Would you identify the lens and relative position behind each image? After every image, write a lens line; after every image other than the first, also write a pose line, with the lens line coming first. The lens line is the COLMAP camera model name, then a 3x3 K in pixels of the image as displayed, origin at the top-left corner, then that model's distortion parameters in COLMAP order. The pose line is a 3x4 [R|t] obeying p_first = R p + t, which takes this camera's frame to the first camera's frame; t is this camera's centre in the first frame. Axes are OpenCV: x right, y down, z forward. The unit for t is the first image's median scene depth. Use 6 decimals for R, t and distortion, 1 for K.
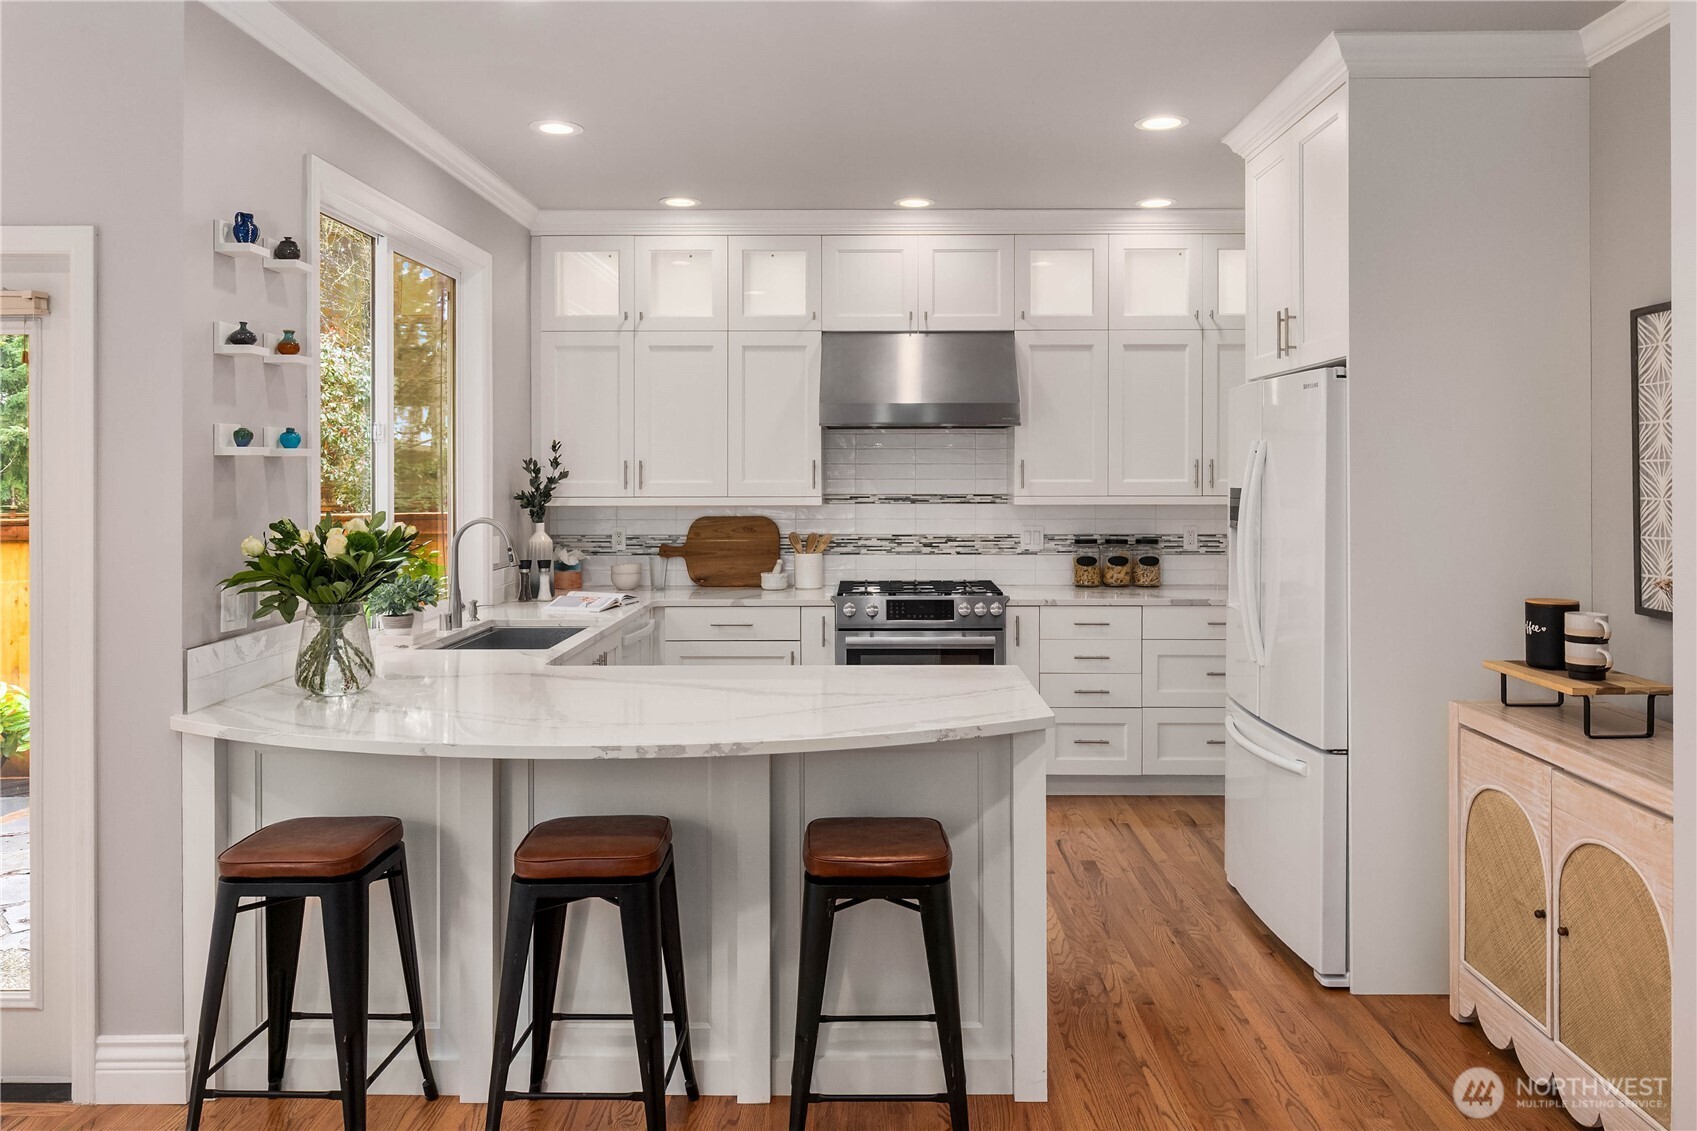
lens RADIAL K [[1223.3, 0, 889.4], [0, 1223.3, 471.4], [0, 0, 1]] dist [-0.001122, 0.006752]
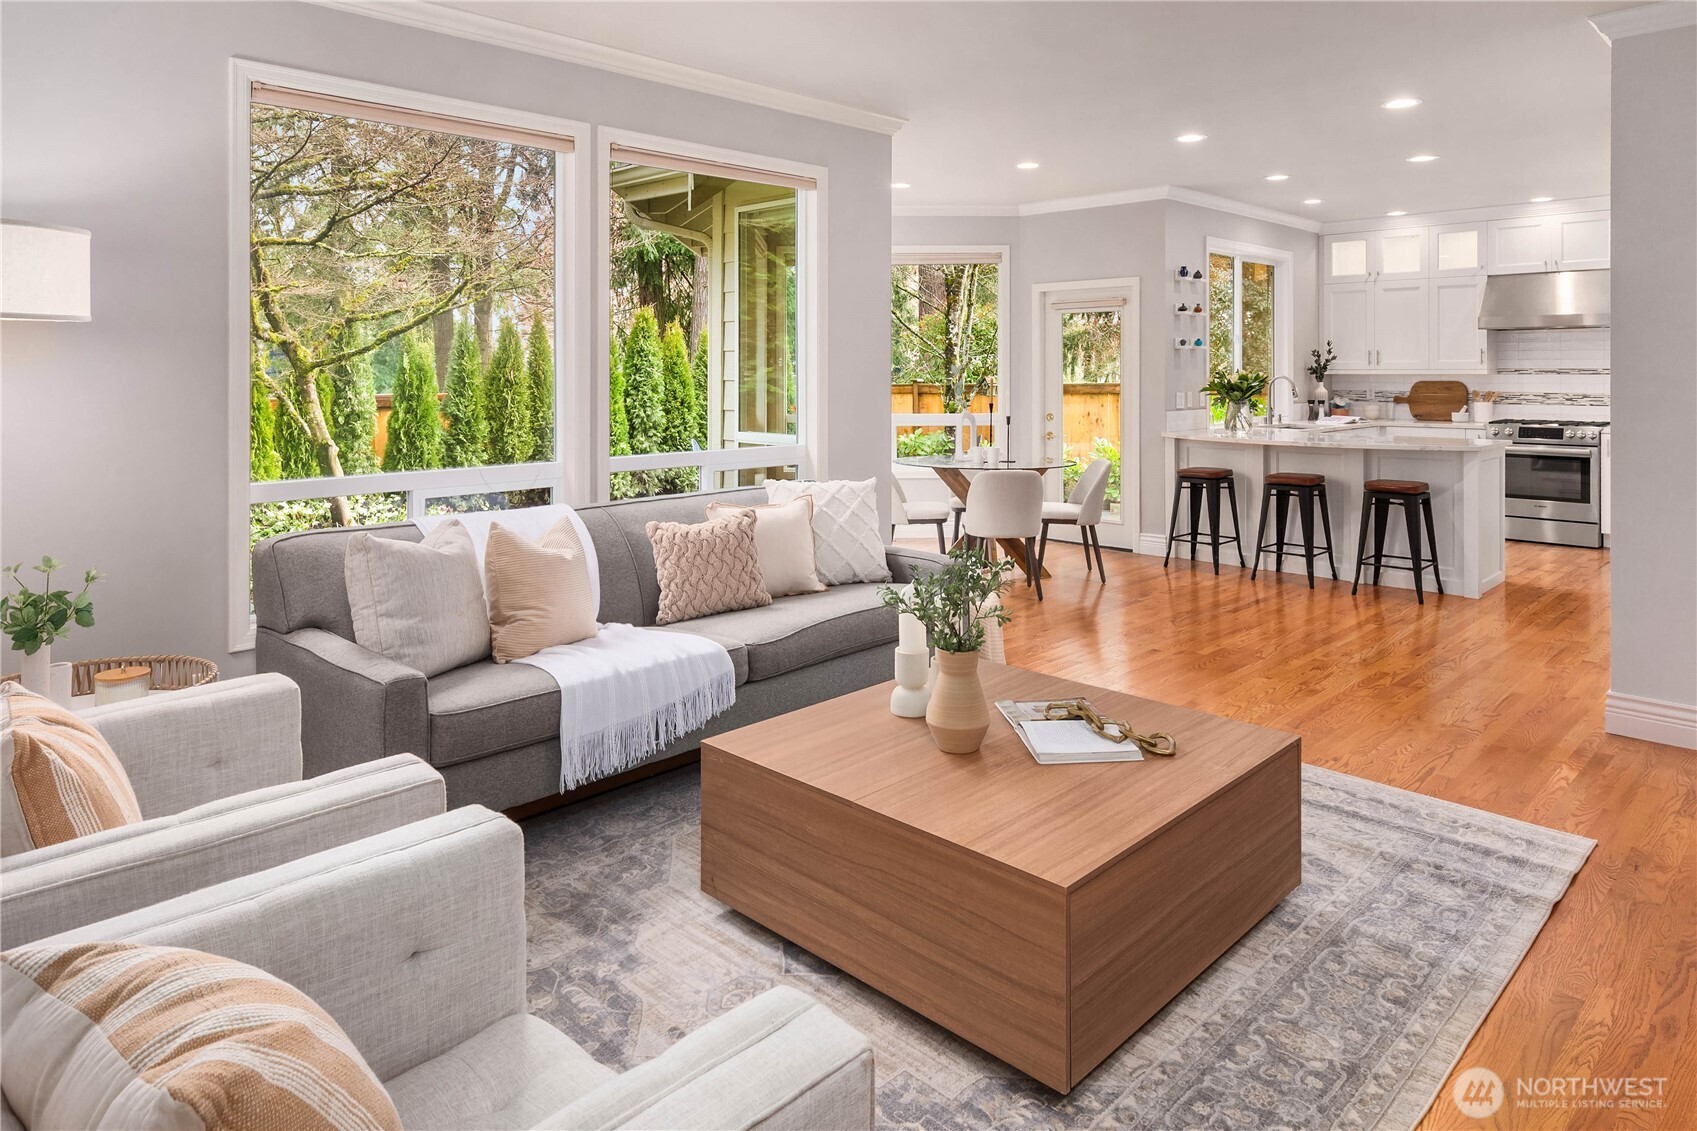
lens RADIAL K [[1067.0, 0, 853.9], [0, 1067.0, 375.7], [0, 0, 1]] dist [0.006926, 0.000694]
pose [[0.709924, 0.005079, -0.704259, 0.384076], [0.001343, 0.999962, 0.008566, 0.015533], [0.704277, -0.007027, 0.709891, -0.737747]]
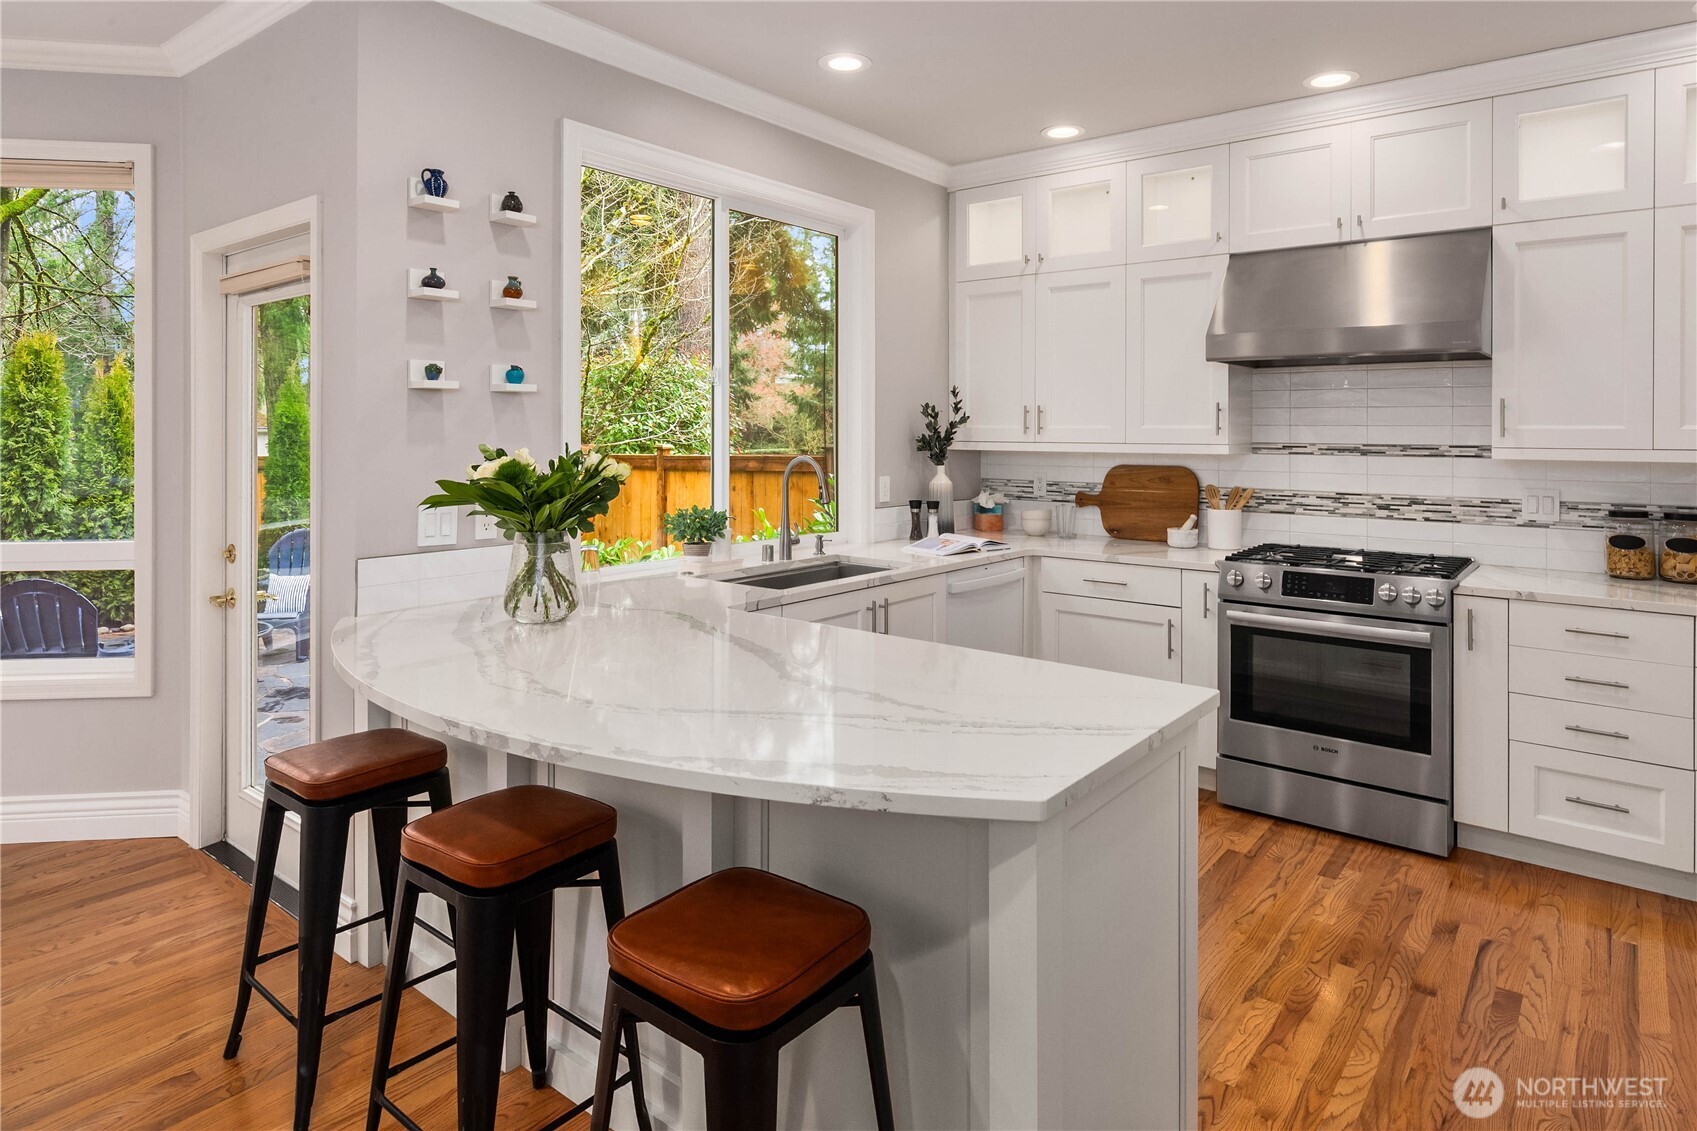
lens RADIAL K [[992.6, 0, 846.8], [0, 992.6, 432.2], [0, 0, 1]] dist [0.006171, -0.002881]
pose [[0.781629, 0.006650, -0.623708, 0.173830], [-0.006391, 0.999976, 0.002653, 0.011681], [0.623711, 0.001913, 0.781653, 0.280761]]
